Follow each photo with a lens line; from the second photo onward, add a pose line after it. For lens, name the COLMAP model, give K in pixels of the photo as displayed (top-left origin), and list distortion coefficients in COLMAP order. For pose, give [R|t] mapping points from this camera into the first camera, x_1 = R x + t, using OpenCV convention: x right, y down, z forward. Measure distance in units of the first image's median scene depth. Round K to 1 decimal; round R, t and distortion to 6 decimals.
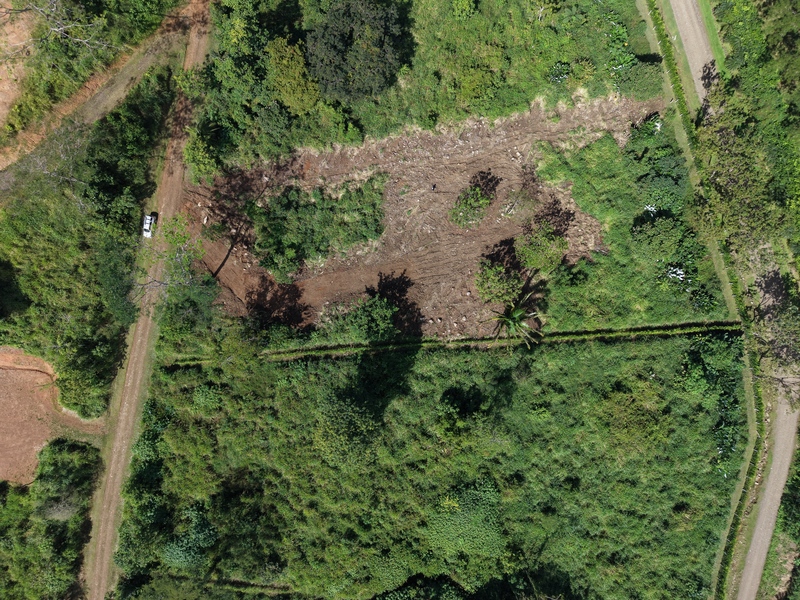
lens RADIAL K [[545.7, 0, 400.0], [0, 545.7, 300.0], [0, 0, 1]] dist [0.038131, -0.047275]
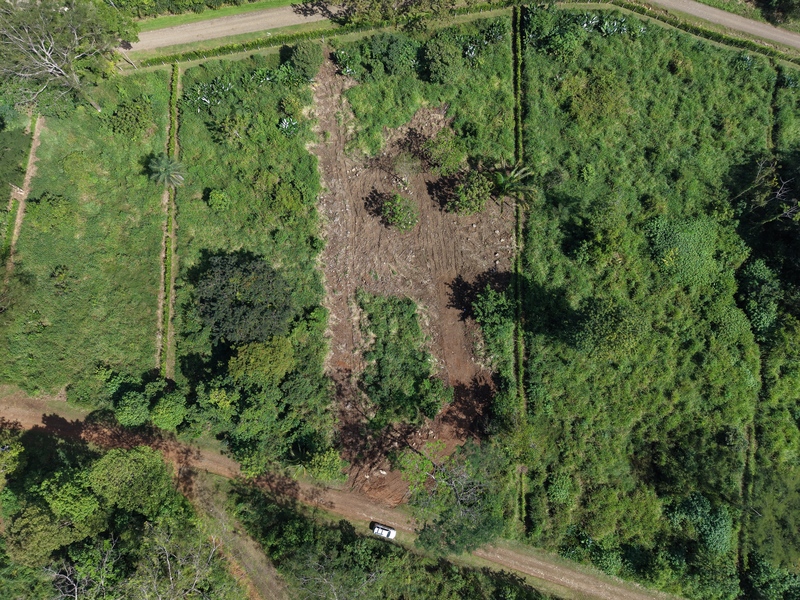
lens RADIAL K [[545.7, 0, 400.0], [0, 545.7, 300.0], [0, 0, 1]] dist [0.038131, -0.047275]
pose [[0.091035, -0.979745, 0.178361, -0.224610], [0.995847, 0.089798, -0.015017, -0.128994], [-0.001304, 0.178988, 0.983850, -0.039112]]
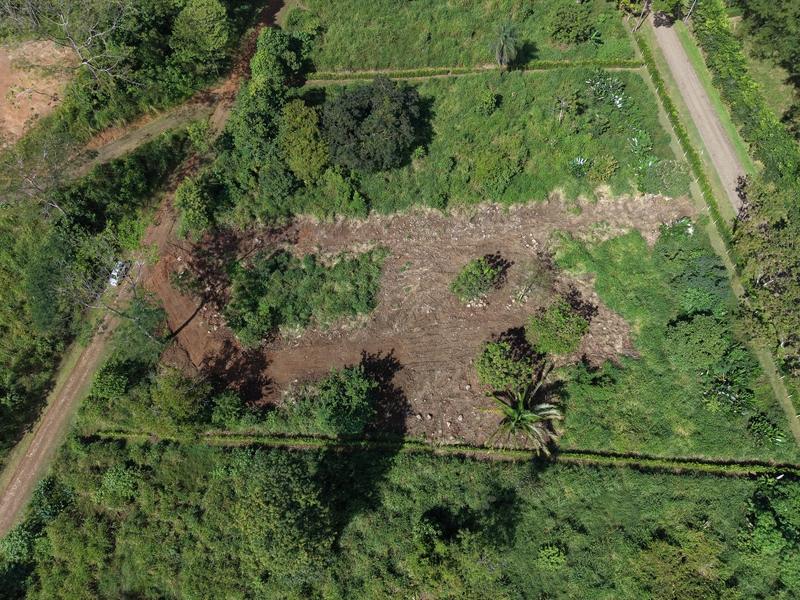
lens RADIAL K [[583.2, 0, 400.0], [0, 583.2, 300.0], [0, 0, 1]] dist [0.015157, -0.005576]
pose [[0.991845, 0.110070, -0.064251, 0.066485], [-0.126588, 0.909332, -0.396346, 0.226648], [0.014799, 0.401248, 0.915850, 0.148311]]
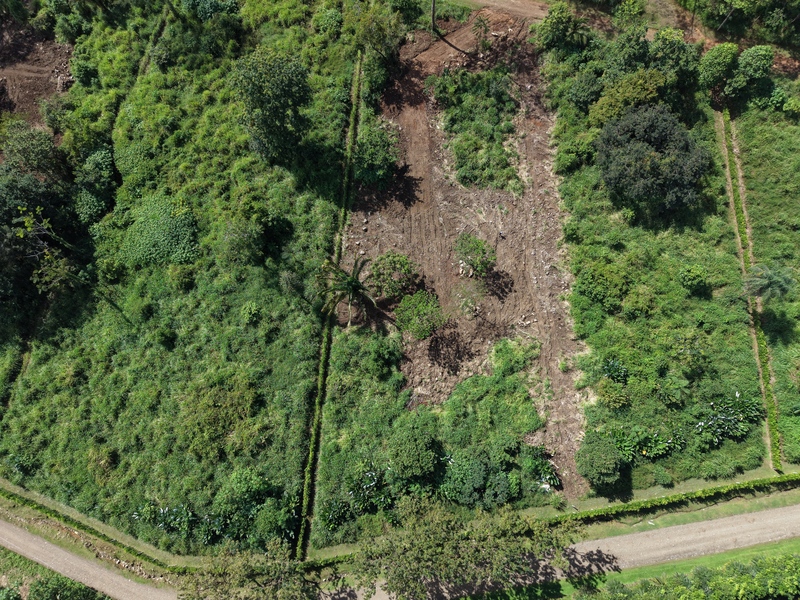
lens RADIAL K [[545.7, 0, 400.0], [0, 545.7, 300.0], [0, 0, 1]] dist [0.038131, -0.047275]
pose [[-0.149452, 0.960929, -0.232978, 0.413066], [-0.987961, -0.135603, 0.074461, -0.114375], [0.039959, 0.241302, 0.969627, 0.095913]]
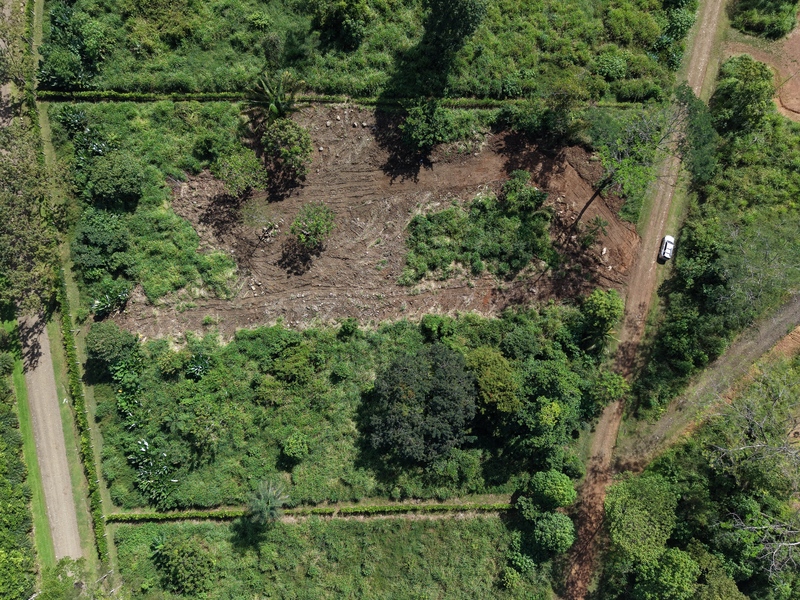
lens RADIAL K [[641.8, 0, 397.4], [0, 641.8, 302.4], [0, 0, 1]] dist [0.040458, -0.051757]
pose [[-0.996532, -0.079702, 0.023908, -0.048224], [0.081865, -0.990537, 0.110159, -0.377284], [0.014902, 0.111734, 0.993626, -0.049346]]
